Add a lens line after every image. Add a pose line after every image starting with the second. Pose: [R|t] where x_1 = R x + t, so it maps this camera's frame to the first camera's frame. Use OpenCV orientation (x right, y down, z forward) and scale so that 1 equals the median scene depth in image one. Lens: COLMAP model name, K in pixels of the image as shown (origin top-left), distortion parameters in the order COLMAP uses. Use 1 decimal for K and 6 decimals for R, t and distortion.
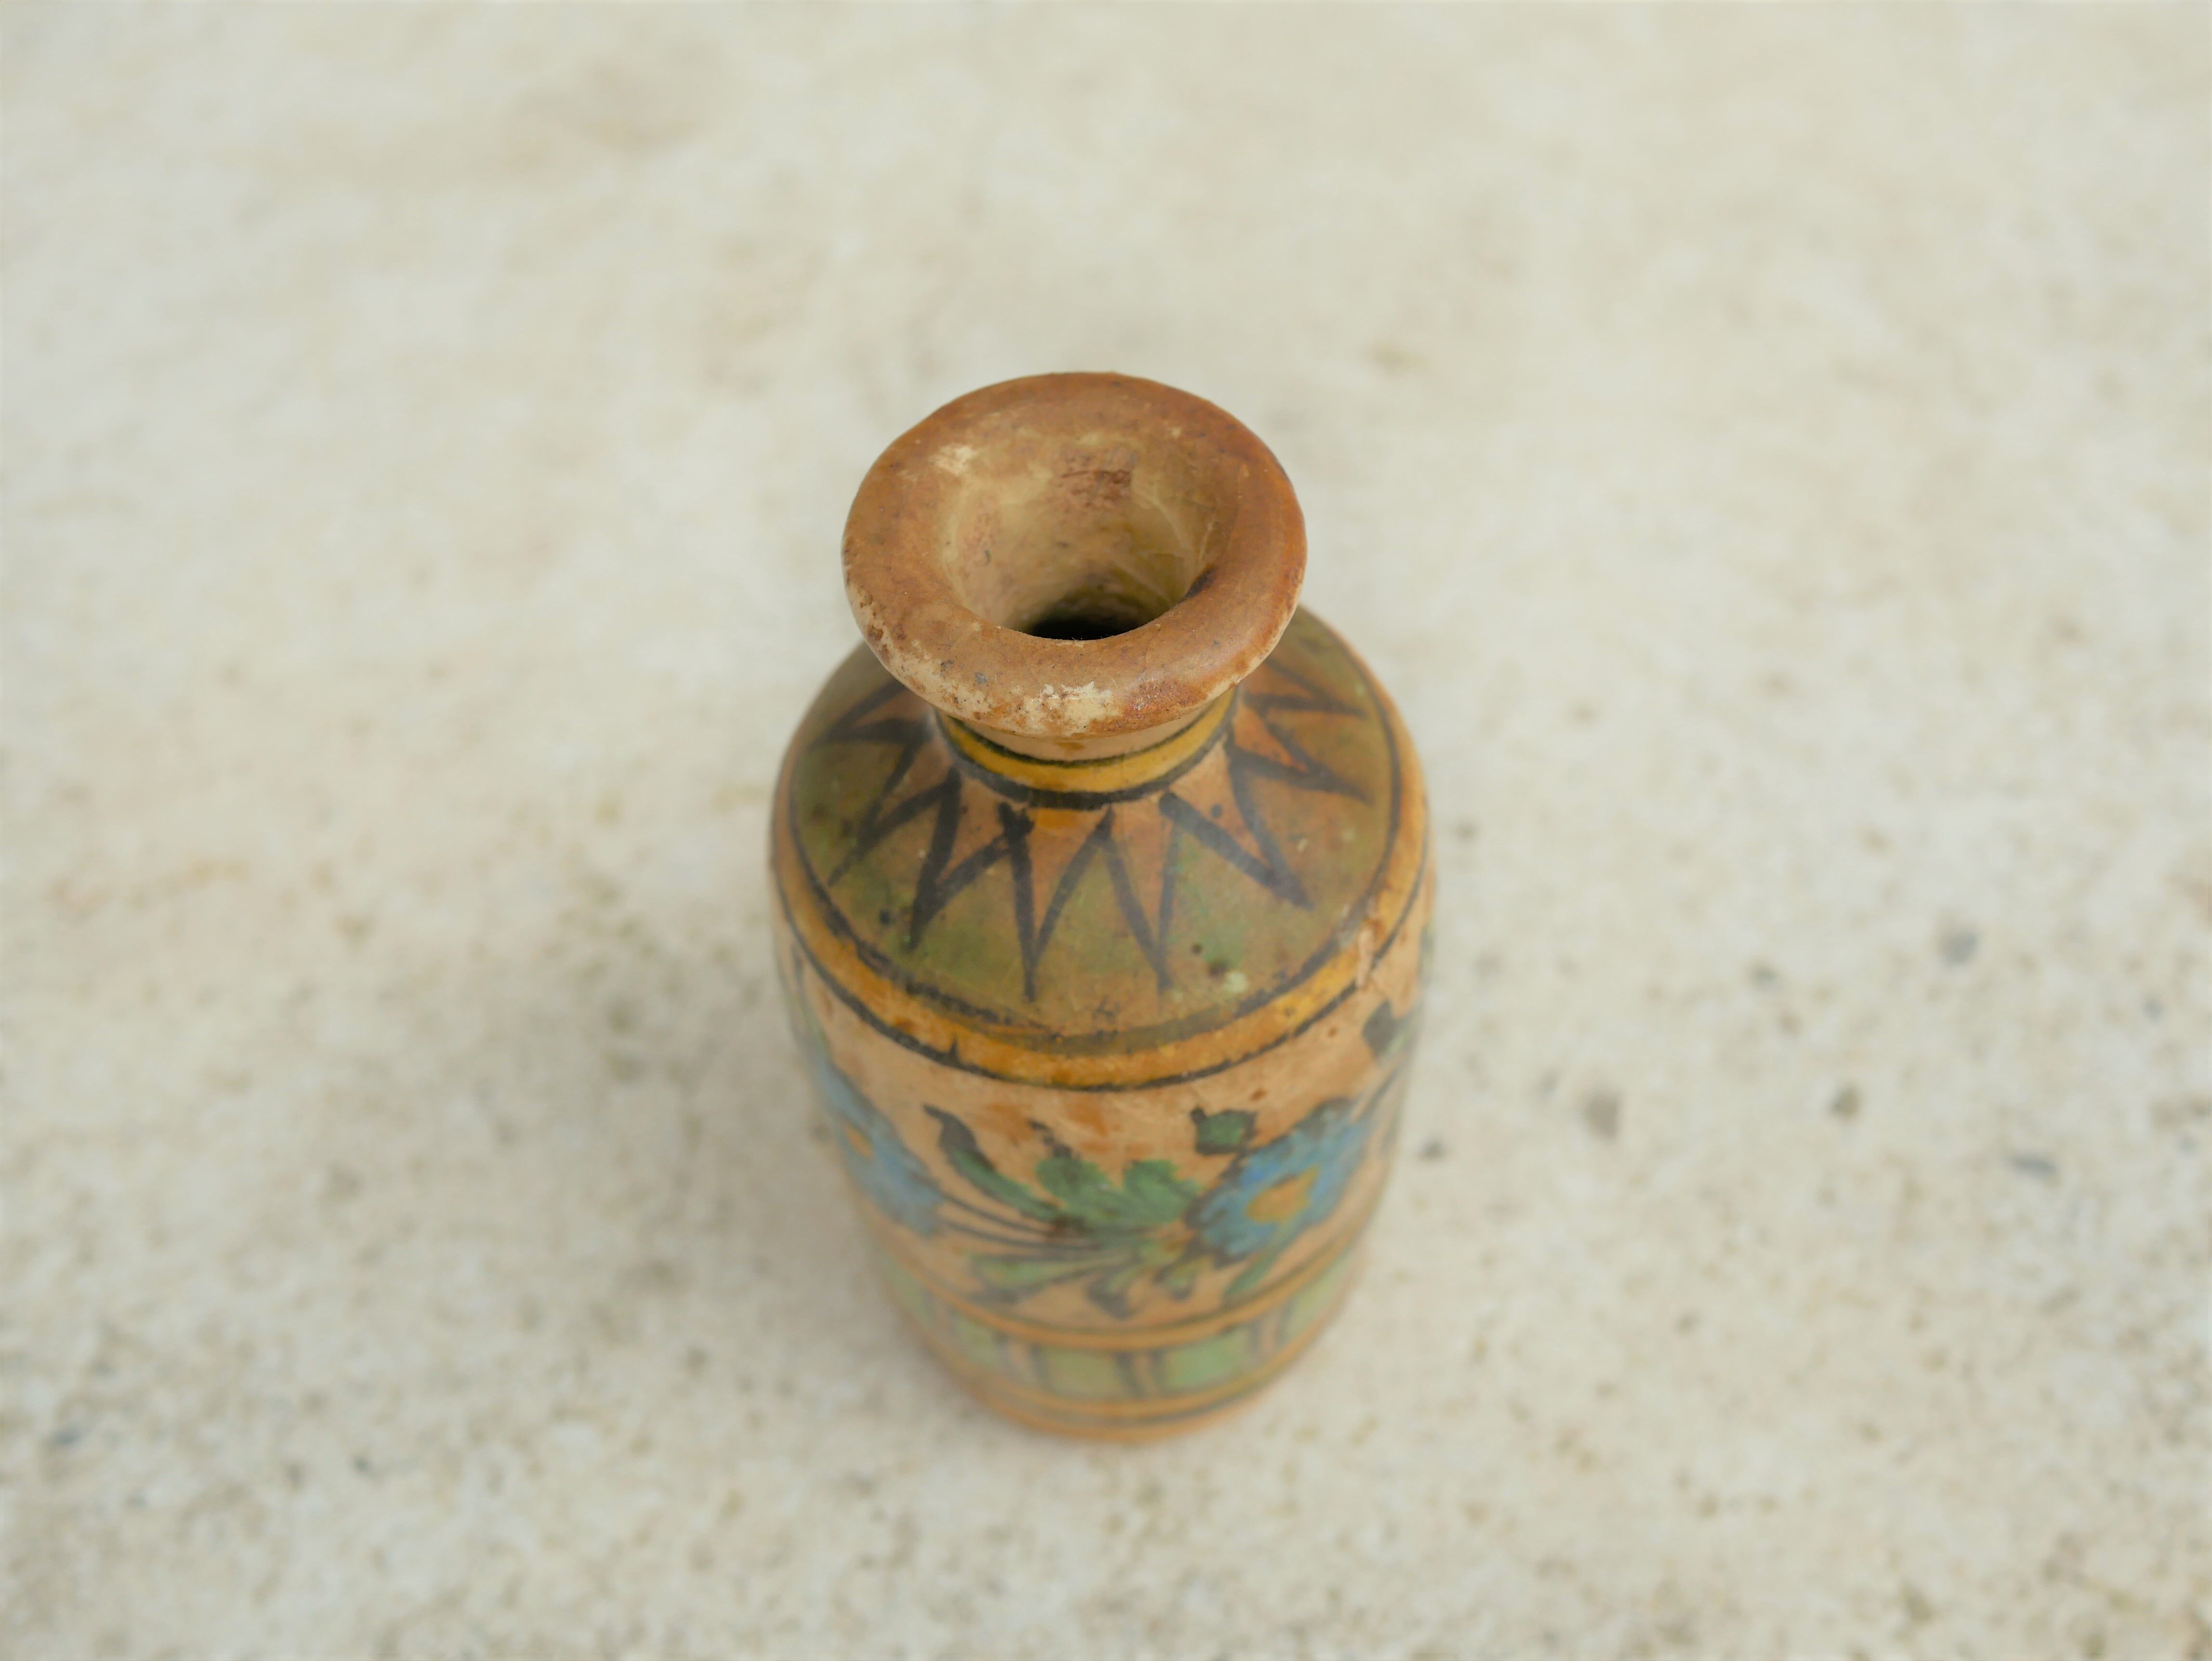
lens RADIAL K [[2608.3, 0, 1106.0], [0, 2608.3, 830.5], [0, 0, 1]] dist [-0.024985, -0.010300]
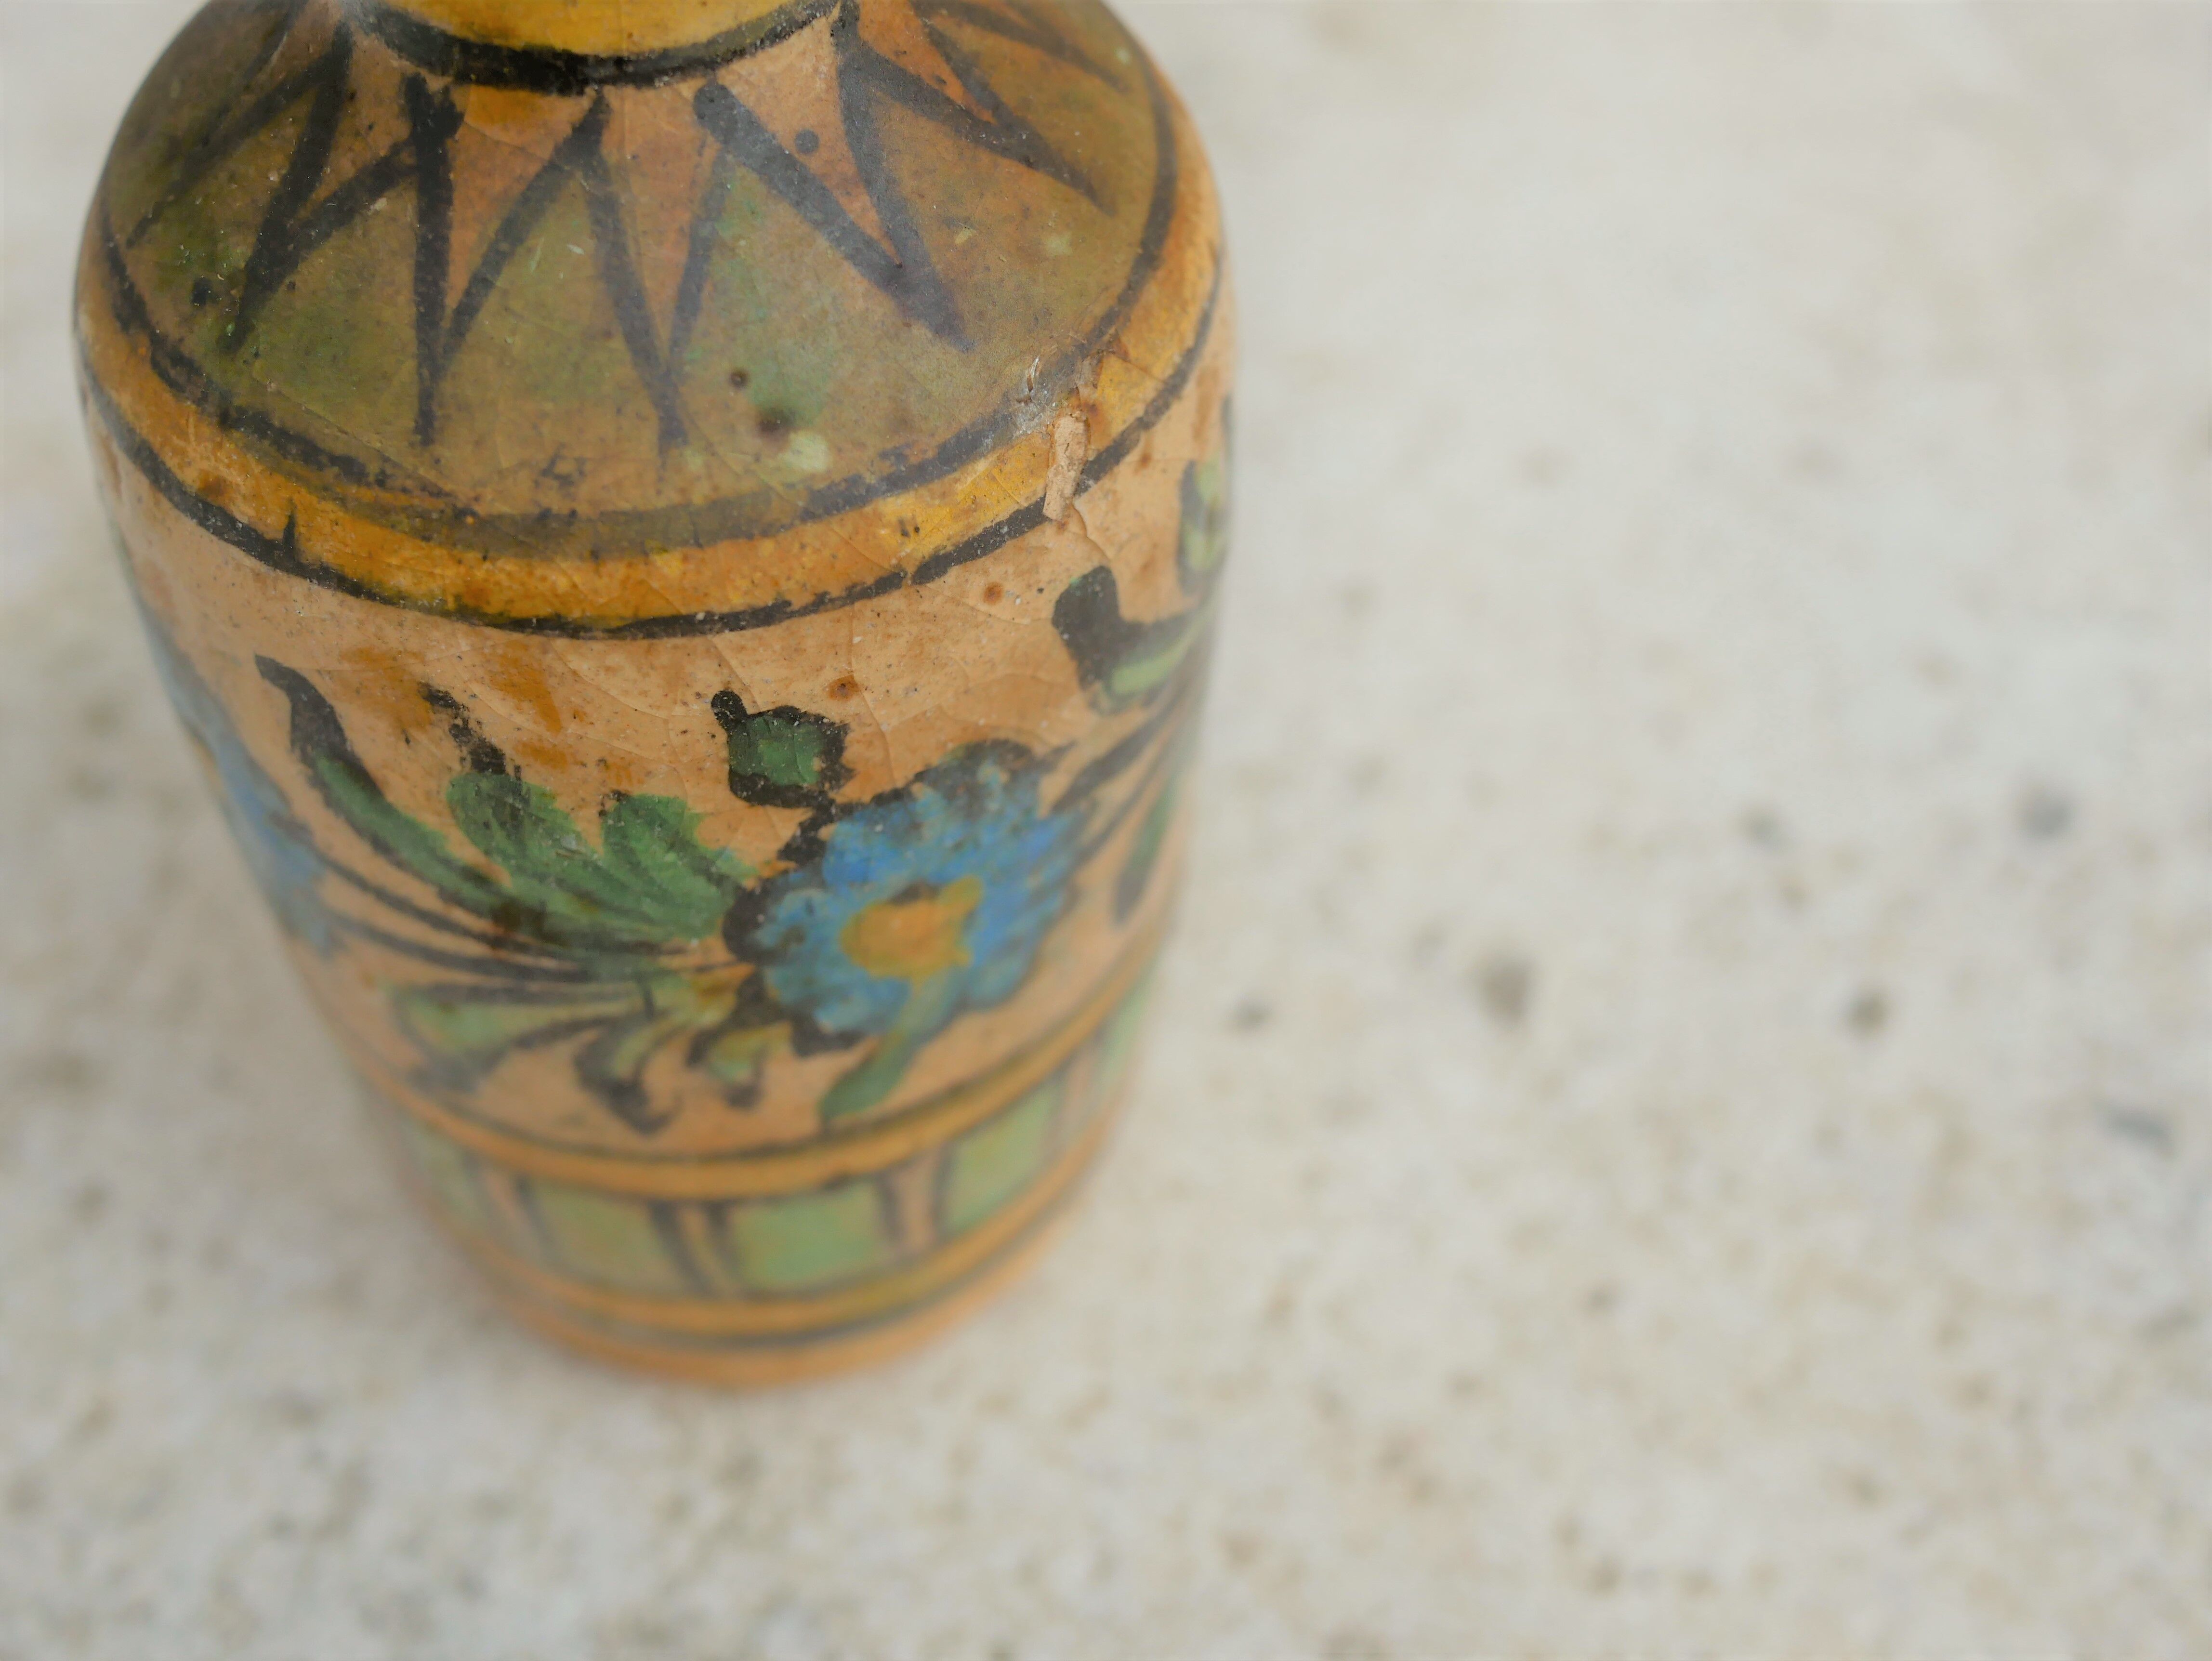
lens RADIAL K [[2642.2, 0, 1106.0], [0, 2642.2, 830.5], [0, 0, 1]] dist [-0.021263, 0.008757]
pose [[0.994848, 0.101378, -0.000304, 0.106385], [-0.101306, 0.994019, -0.040787, 0.135598], [-0.003833, 0.040607, 0.999168, 0.402552]]
